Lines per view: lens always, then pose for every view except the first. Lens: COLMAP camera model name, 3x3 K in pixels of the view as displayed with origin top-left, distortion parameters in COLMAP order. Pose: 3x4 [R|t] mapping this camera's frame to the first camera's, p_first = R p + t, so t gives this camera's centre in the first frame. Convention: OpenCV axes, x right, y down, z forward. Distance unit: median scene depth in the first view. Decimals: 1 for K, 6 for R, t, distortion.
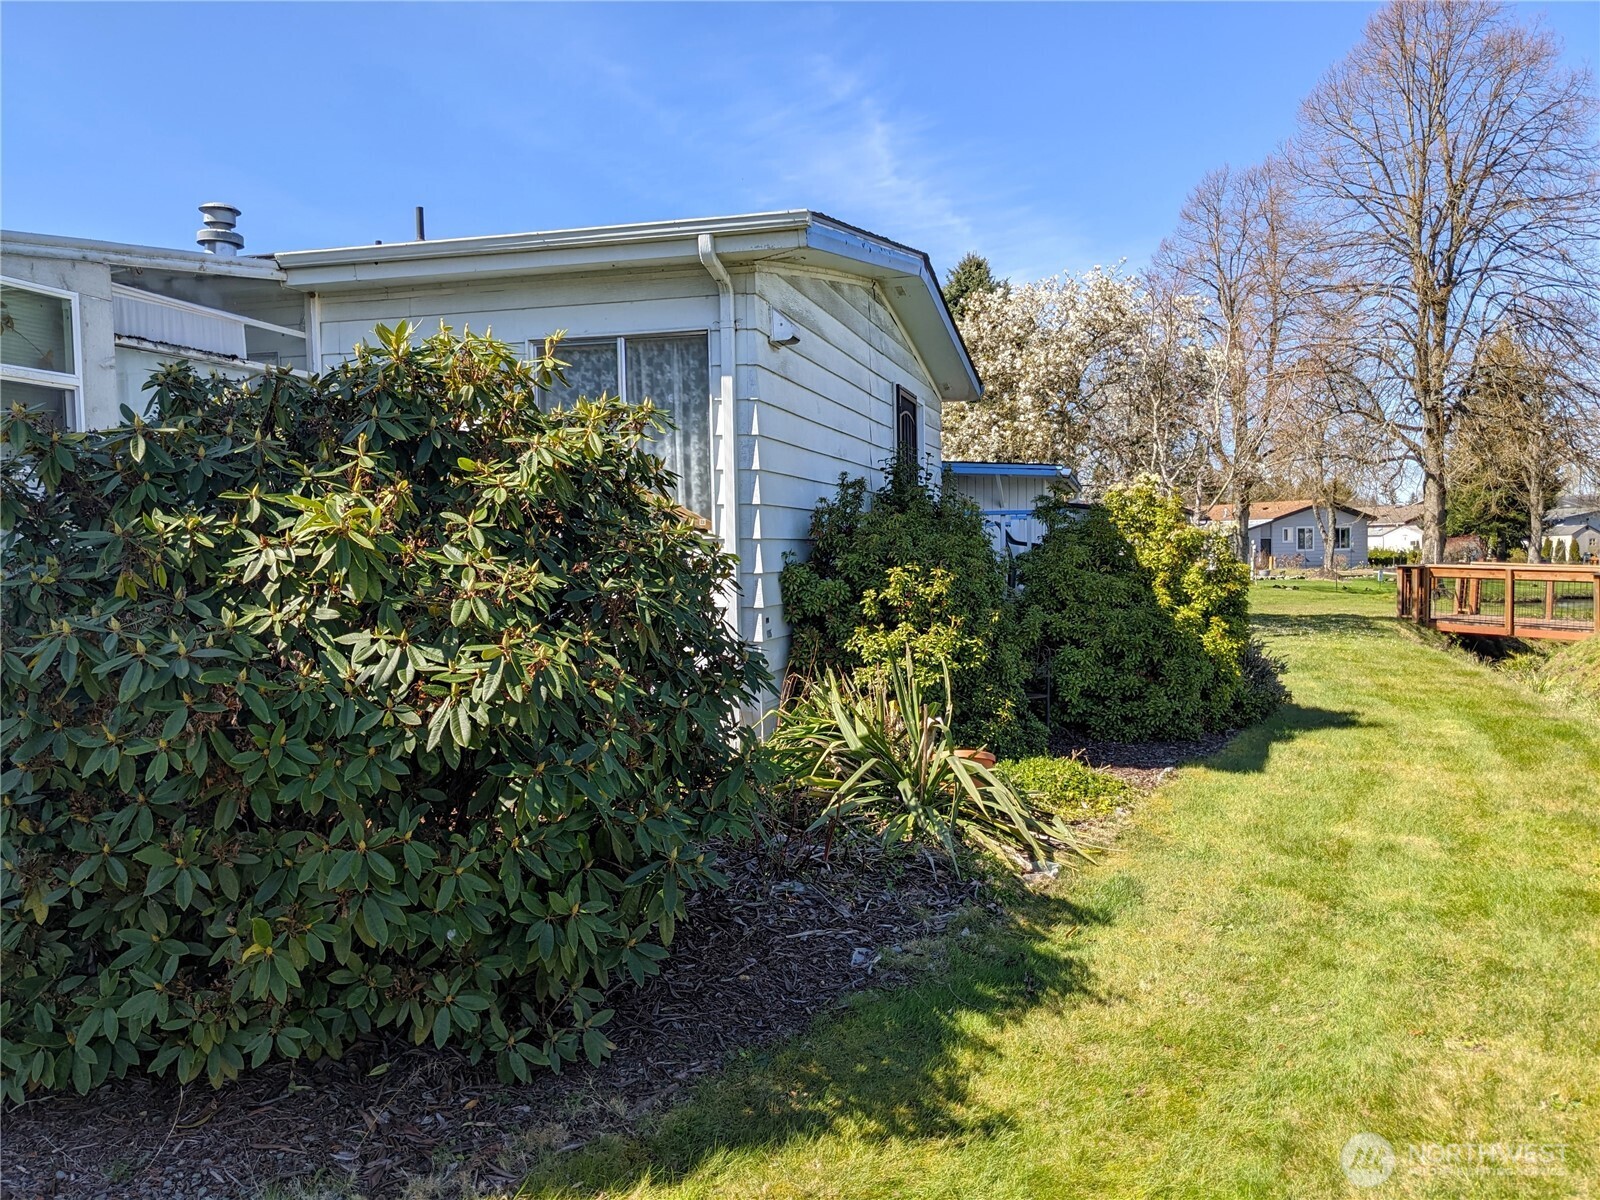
lens RADIAL K [[1299.3, 0, 800.3], [0, 1299.3, 601.0], [0, 0, 1]] dist [0.057189, -0.045125]
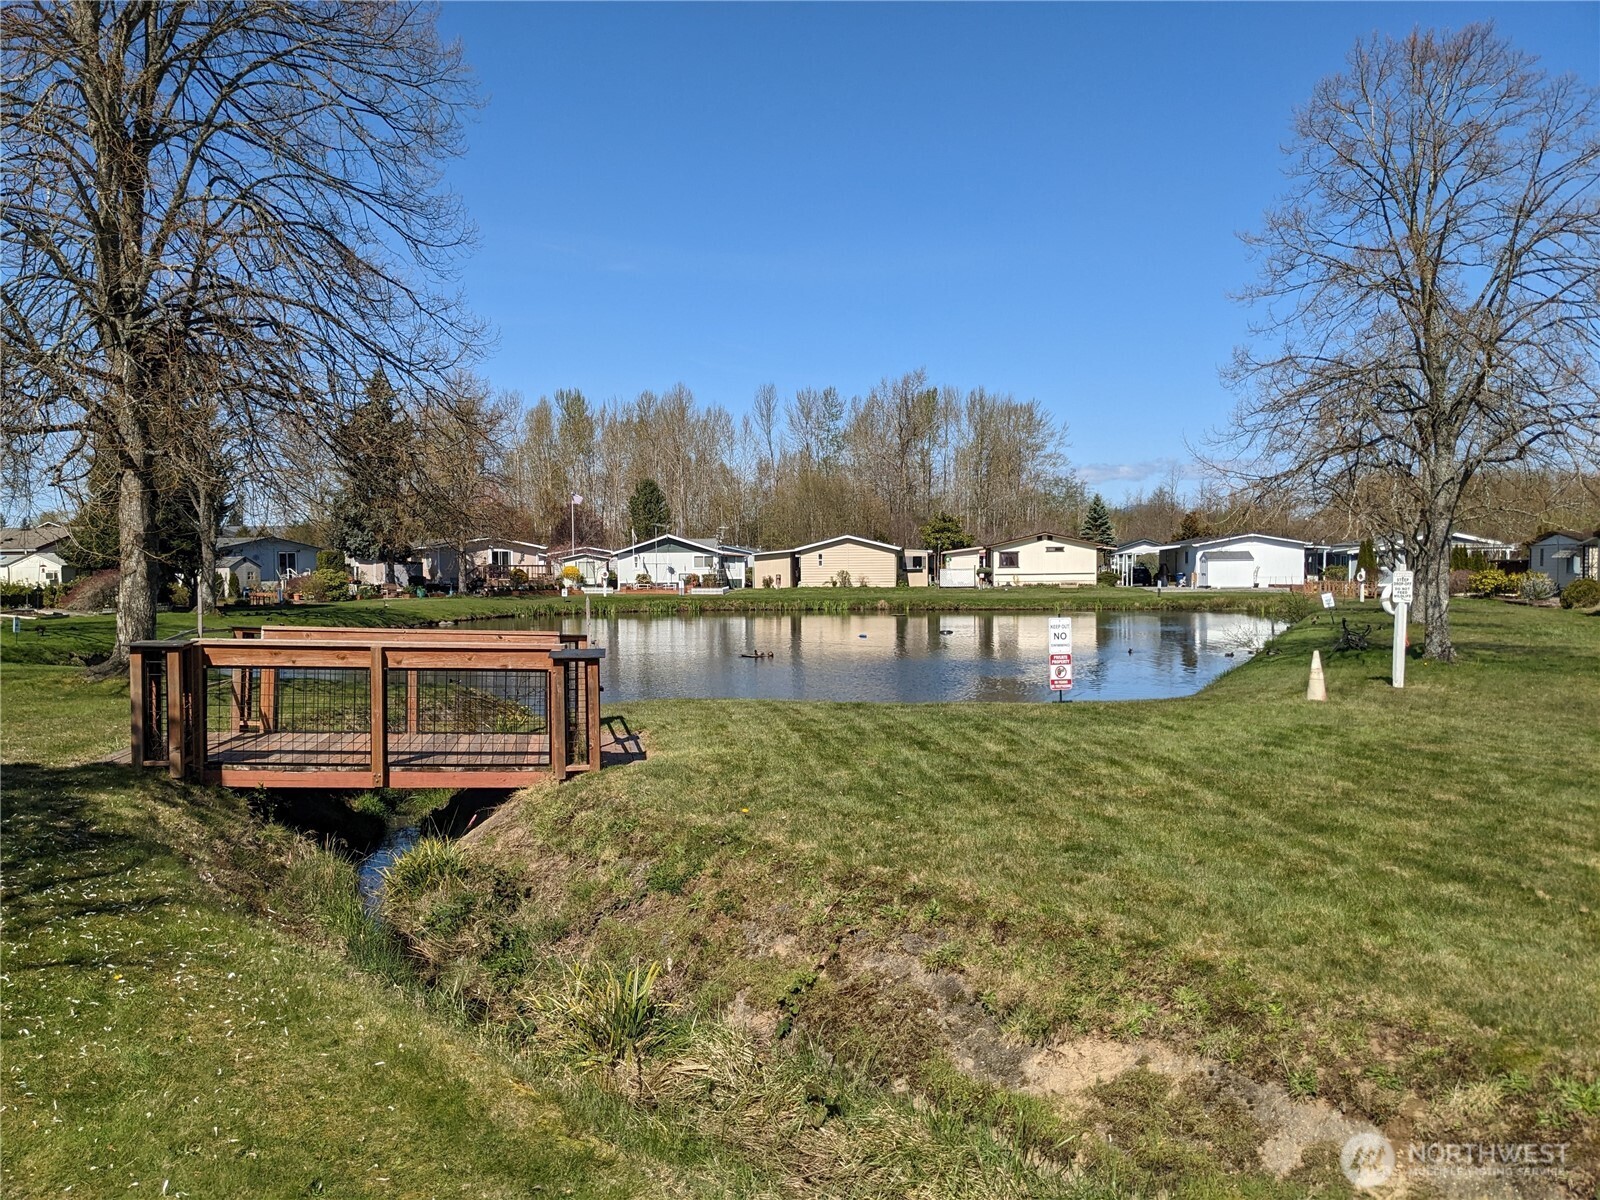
lens RADIAL K [[1299.3, 0, 800.2], [0, 1299.3, 600.8], [0, 0, 1]] dist [0.057189, -0.045125]
pose [[0.564985, -0.010203, 0.825038, 0.176990], [0.029149, 0.999546, -0.007600, -0.023828], [-0.824586, 0.028343, 0.565026, 0.450704]]
